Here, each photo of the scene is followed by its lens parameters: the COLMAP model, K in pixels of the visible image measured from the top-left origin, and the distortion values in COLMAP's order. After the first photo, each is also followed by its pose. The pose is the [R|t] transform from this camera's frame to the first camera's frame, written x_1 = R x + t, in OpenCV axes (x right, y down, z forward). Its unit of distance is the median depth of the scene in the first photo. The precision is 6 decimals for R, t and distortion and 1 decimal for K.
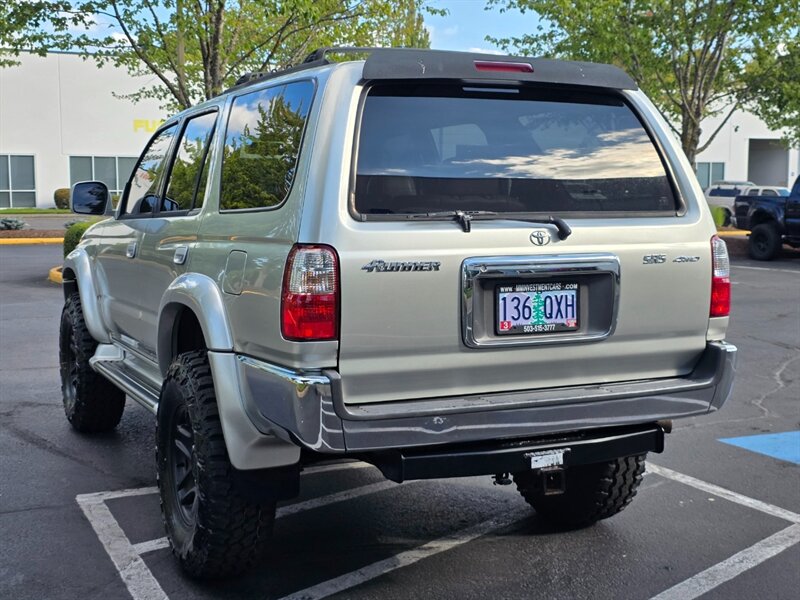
lens RADIAL K [[1084.1, 0, 400.0], [0, 1084.1, 300.0], [0, 0, 1]] dist [0.157661, -0.441157]
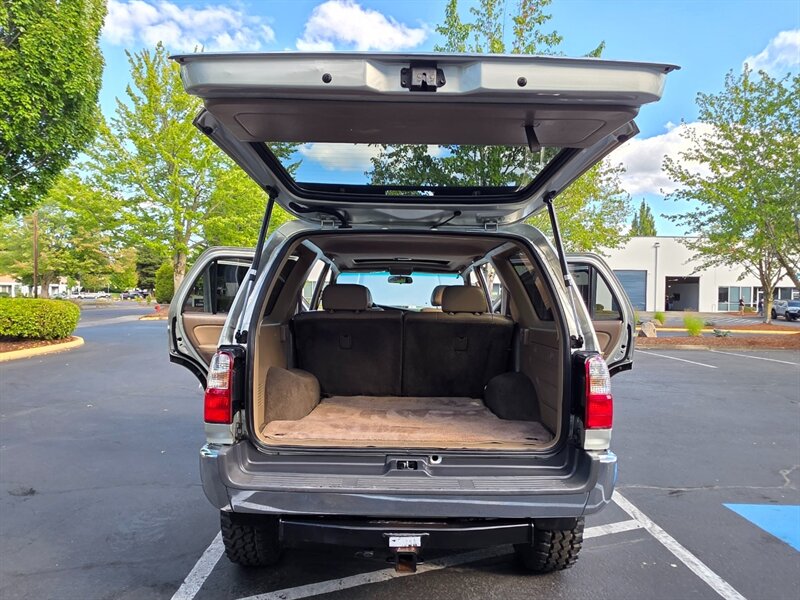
lens RADIAL K [[536.4, 0, 393.5], [0, 536.4, 304.8], [0, 0, 1]] dist [0.018427, -0.018198]
pose [[0.906951, 0.019390, -0.420789, 0.332145], [-0.057273, 0.995340, -0.077577, -0.057327], [0.417324, 0.094459, 0.903835, 0.402542]]
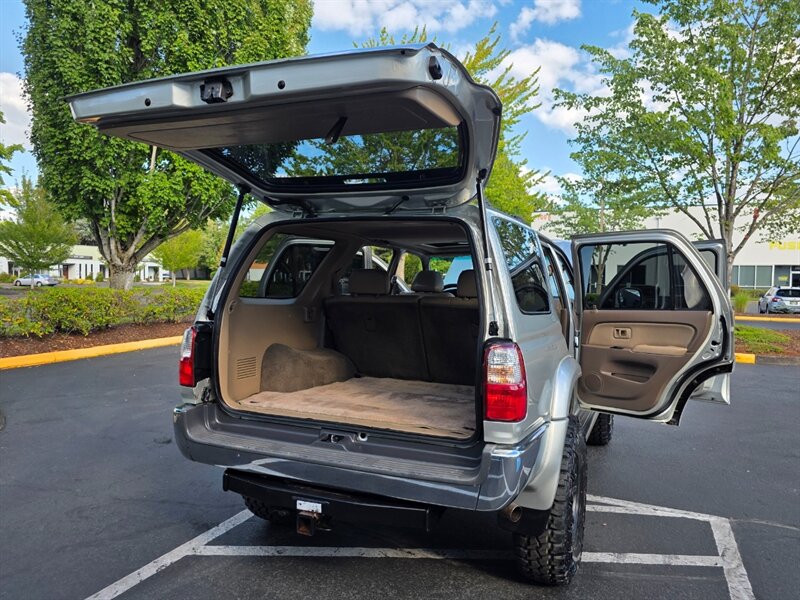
lens RADIAL K [[583.0, 0, 398.5], [0, 583.0, 299.5], [0, 0, 1]] dist [0.056175, -0.056460]
pose [[0.661200, 0.036751, -0.749309, 0.650429], [-0.091325, 0.995314, -0.031770, -0.075790], [0.744630, 0.089437, 0.661458, 0.545385]]
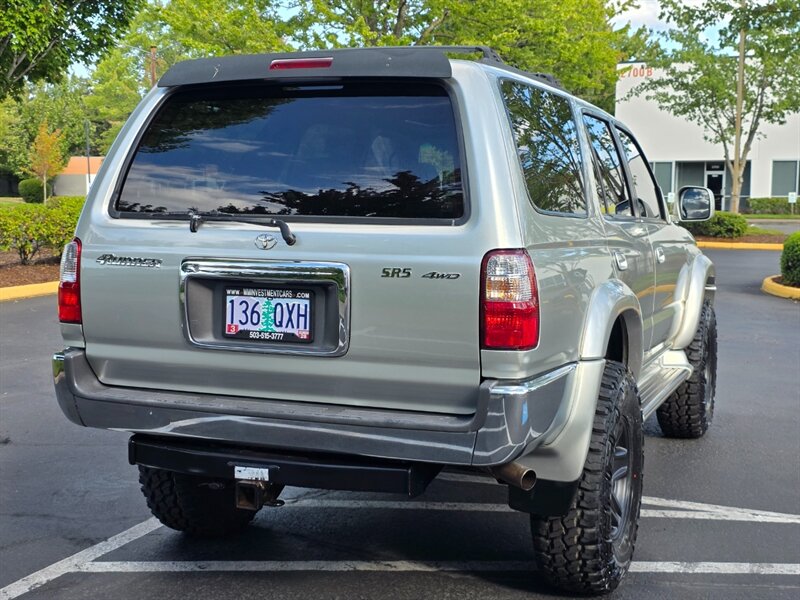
lens RADIAL K [[1084.1, 0, 400.0], [0, 1084.1, 300.0], [0, 0, 1]] dist [0.157661, -0.441157]
pose [[0.680004, 0.076004, -0.729258, 0.829225], [-0.079869, 0.996373, 0.029368, -0.039341], [0.728845, 0.038275, 0.683608, 0.395613]]
